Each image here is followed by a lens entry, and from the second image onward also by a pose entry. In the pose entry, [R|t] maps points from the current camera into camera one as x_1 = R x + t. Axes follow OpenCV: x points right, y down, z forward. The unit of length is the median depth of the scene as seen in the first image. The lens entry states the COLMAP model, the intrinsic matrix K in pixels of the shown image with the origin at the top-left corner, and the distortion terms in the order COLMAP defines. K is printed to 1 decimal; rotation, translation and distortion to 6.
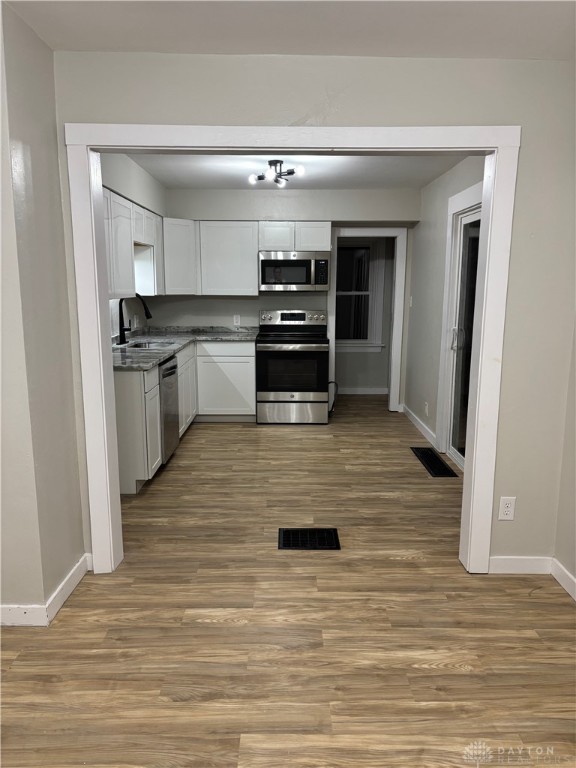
lens RADIAL K [[567.6, 0, 288.0], [0, 567.6, 384.0], [0, 0, 1]] dist [0.100288, -0.120921]
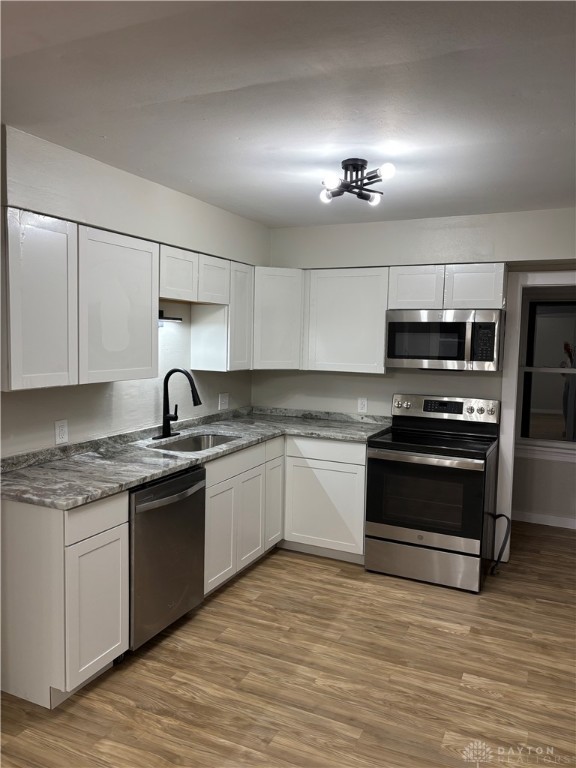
lens RADIAL K [[567.6, 0, 288.0], [0, 567.6, 384.0], [0, 0, 1]] dist [0.100288, -0.120921]
pose [[0.902998, 0.052803, -0.426388, 0.139074], [-0.092120, 0.993134, -0.072104, -0.087470], [0.419653, 0.104389, 0.901662, 0.356013]]
